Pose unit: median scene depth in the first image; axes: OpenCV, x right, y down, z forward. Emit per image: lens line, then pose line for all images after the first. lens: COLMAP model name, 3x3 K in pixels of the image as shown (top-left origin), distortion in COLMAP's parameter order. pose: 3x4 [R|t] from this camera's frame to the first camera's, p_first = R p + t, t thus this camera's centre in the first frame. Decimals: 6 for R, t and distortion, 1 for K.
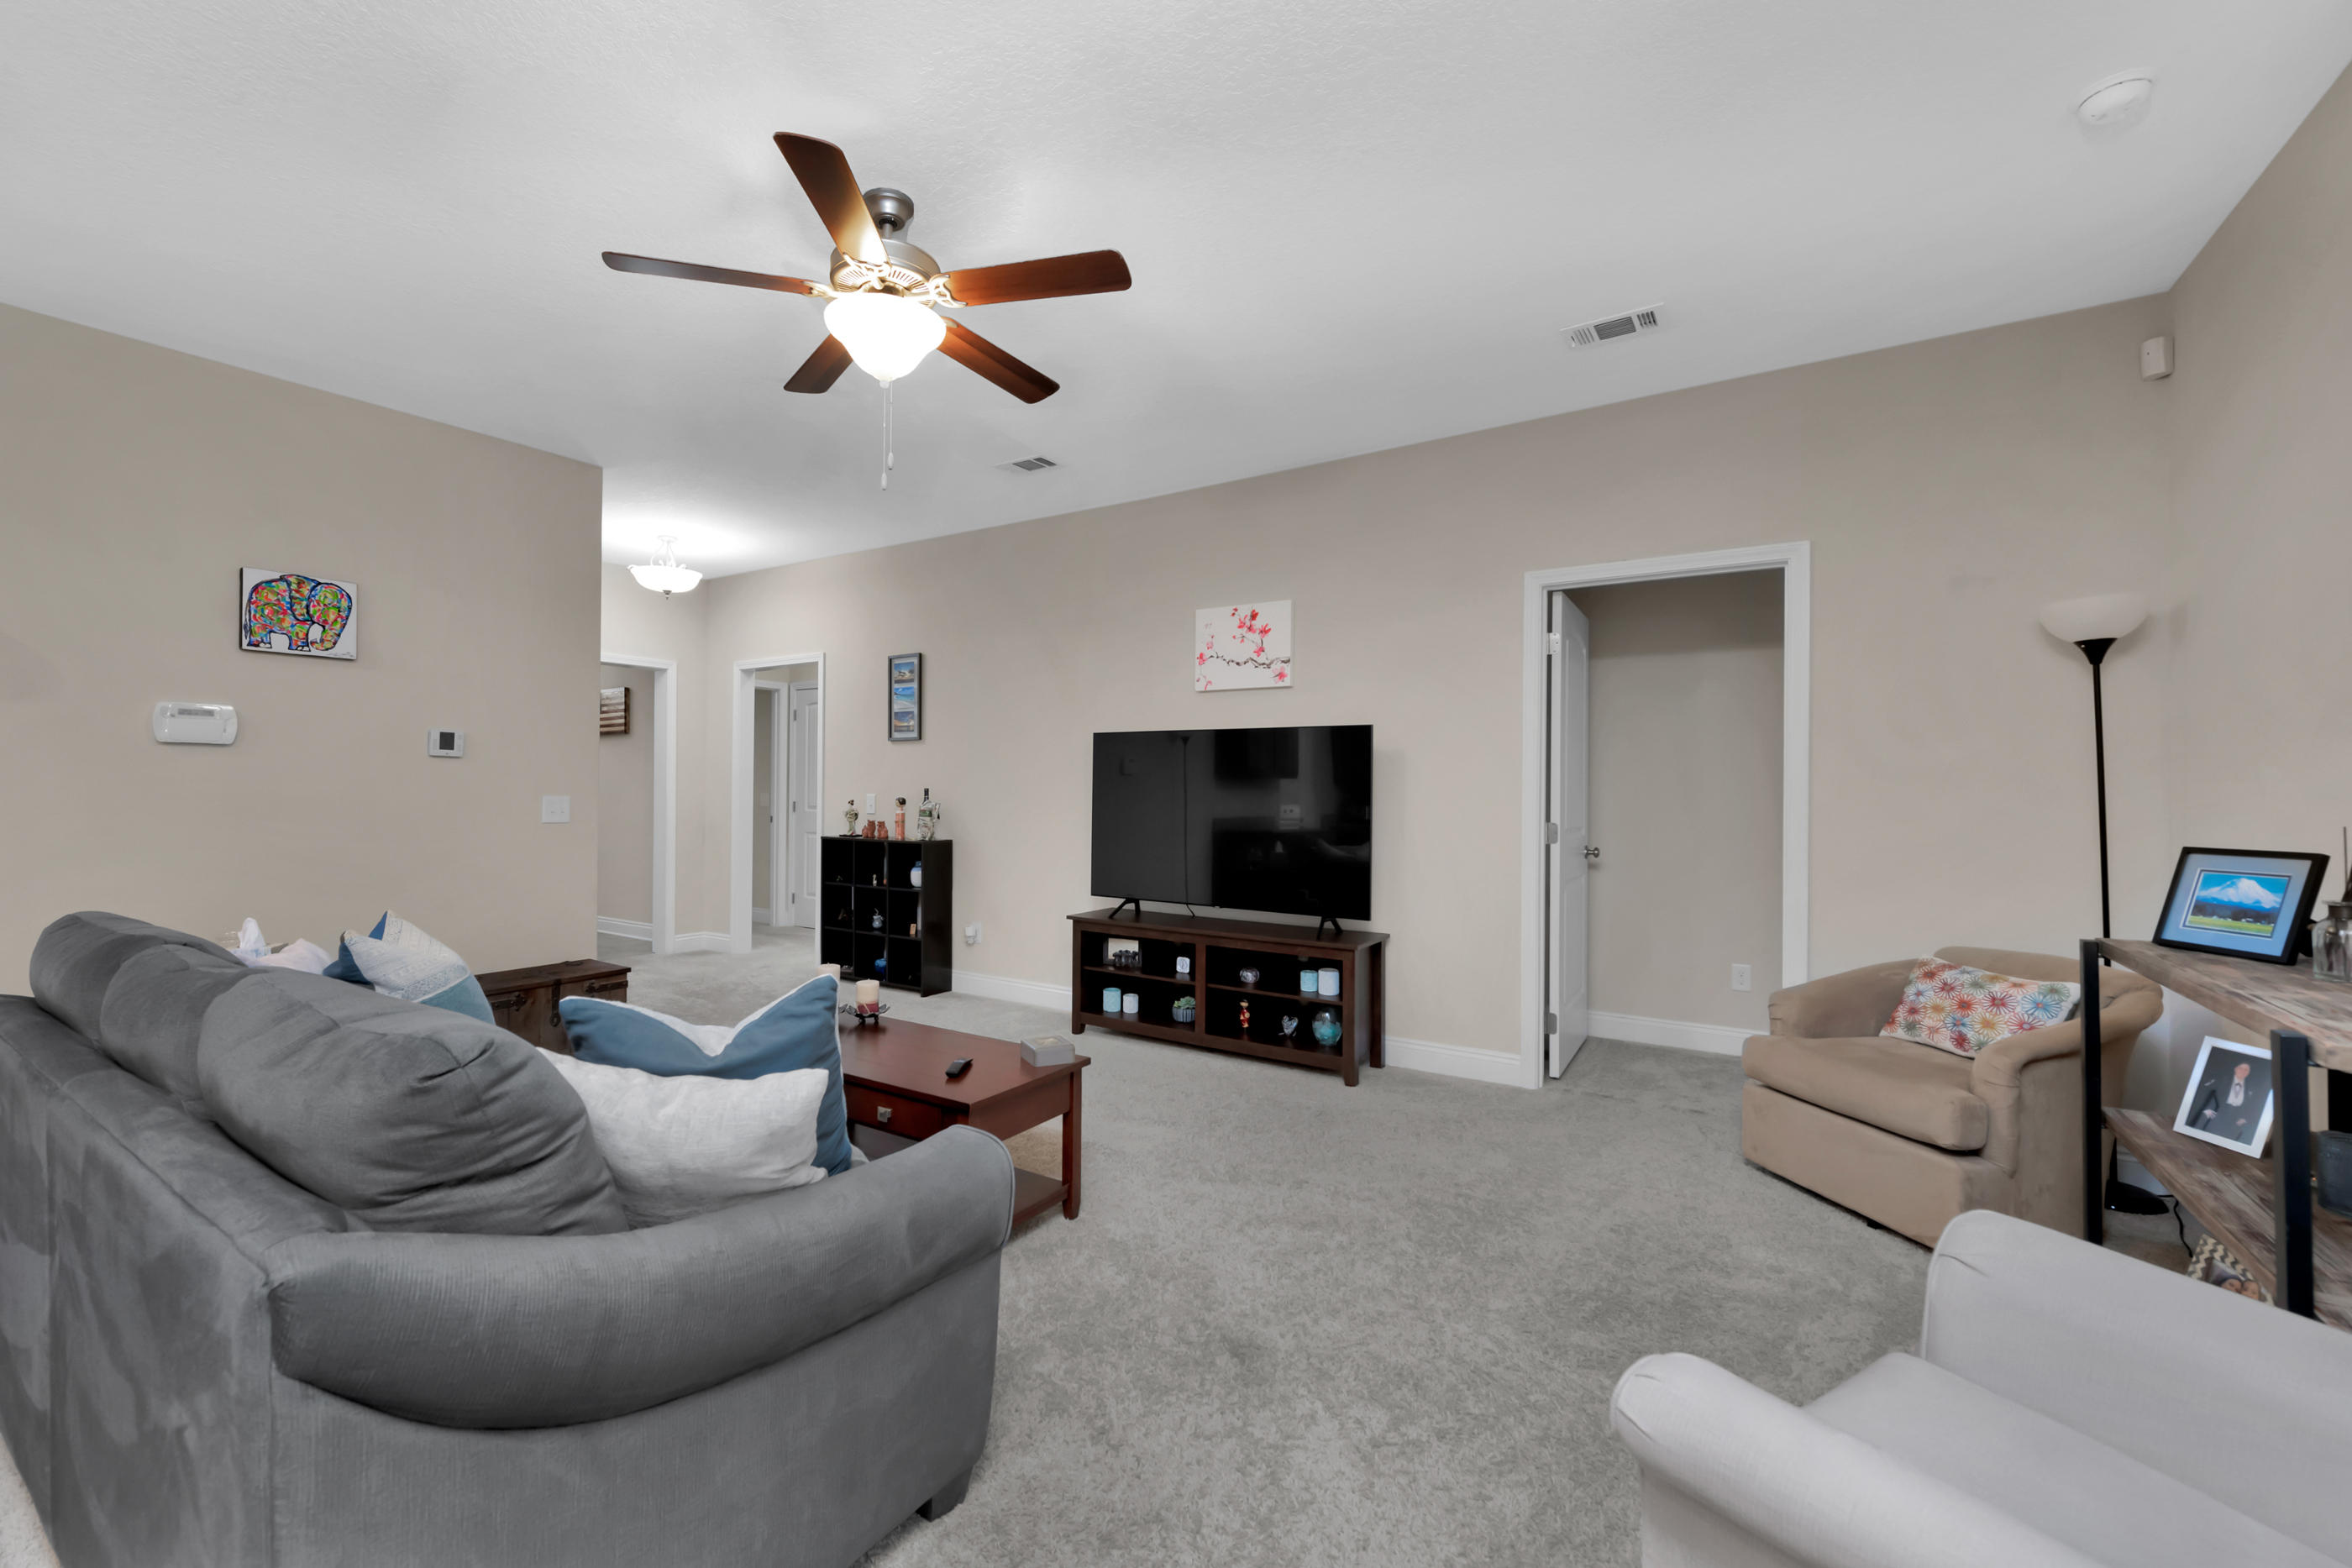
lens RADIAL K [[975.5, 0, 1132.7], [0, 975.5, 785.6], [0, 0, 1]] dist [-0.002709, -0.002536]
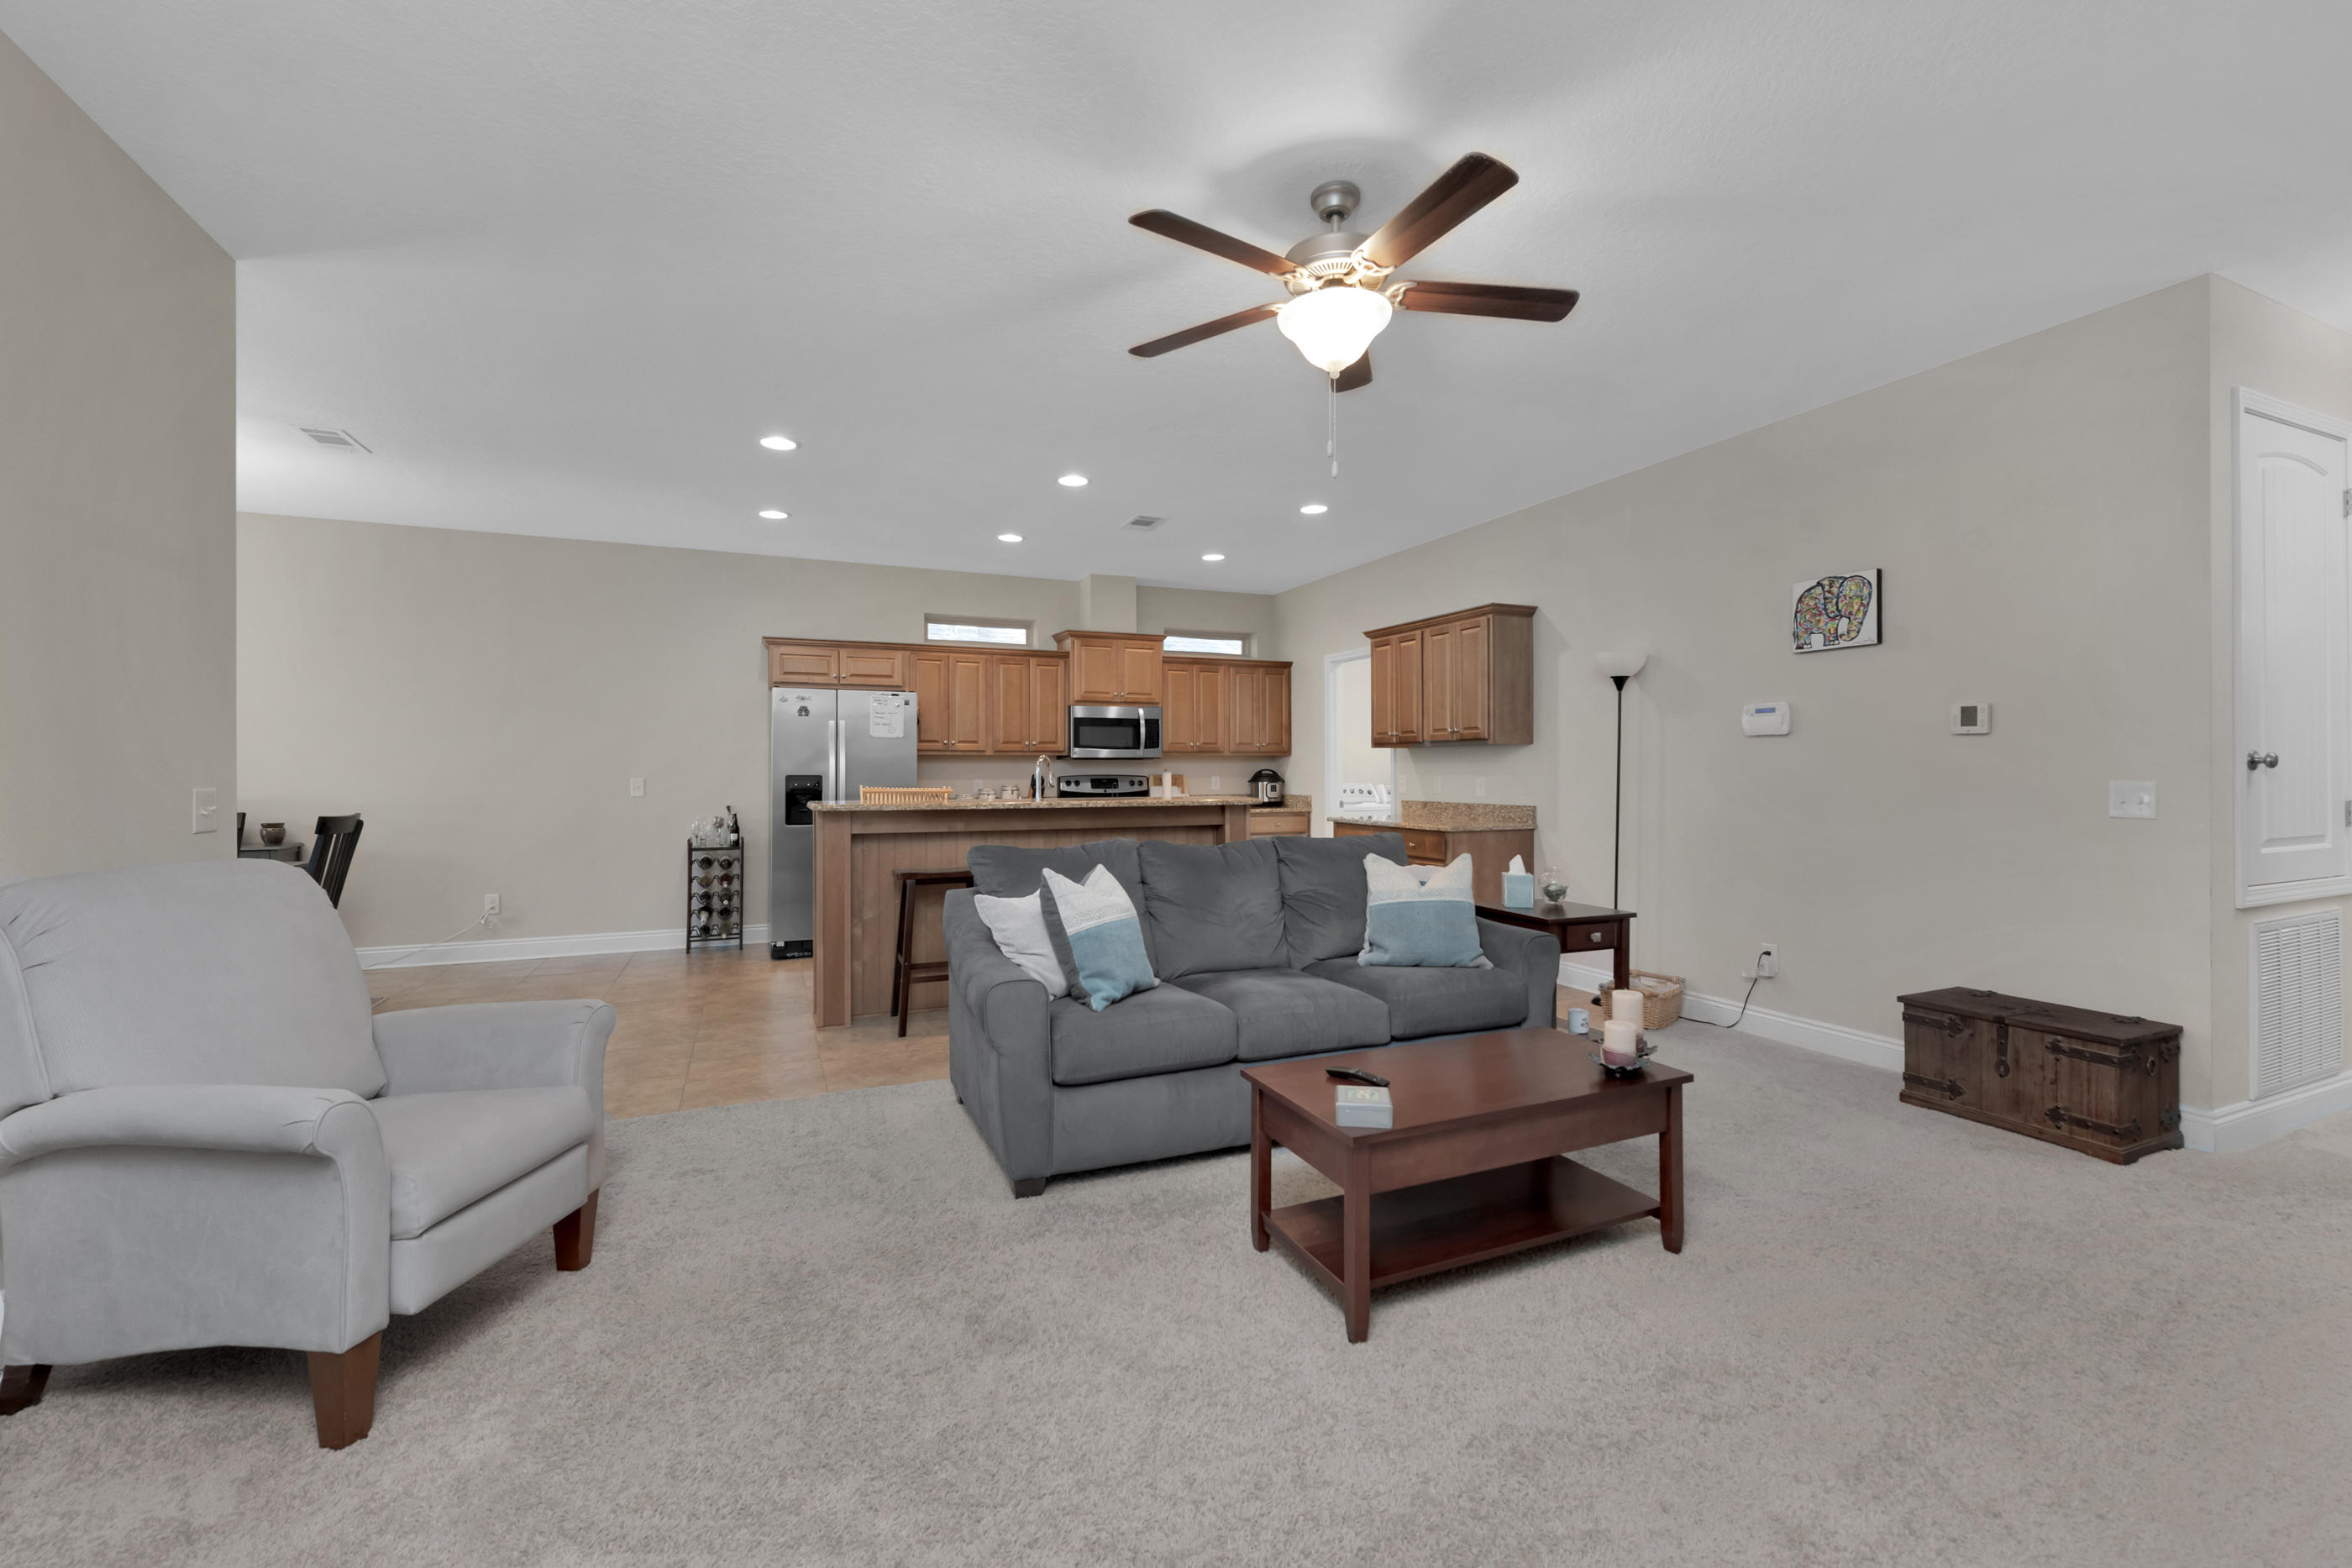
lens RADIAL K [[975.5, 0, 1137.8], [0, 975.5, 764.0], [0, 0, 1]] dist [-0.002709, -0.002536]
pose [[-0.560154, -0.013445, -0.828279, 0.470217], [-0.001027, 0.999879, -0.015536, 0.012308], [0.828388, -0.007852, -0.560100, 0.934992]]
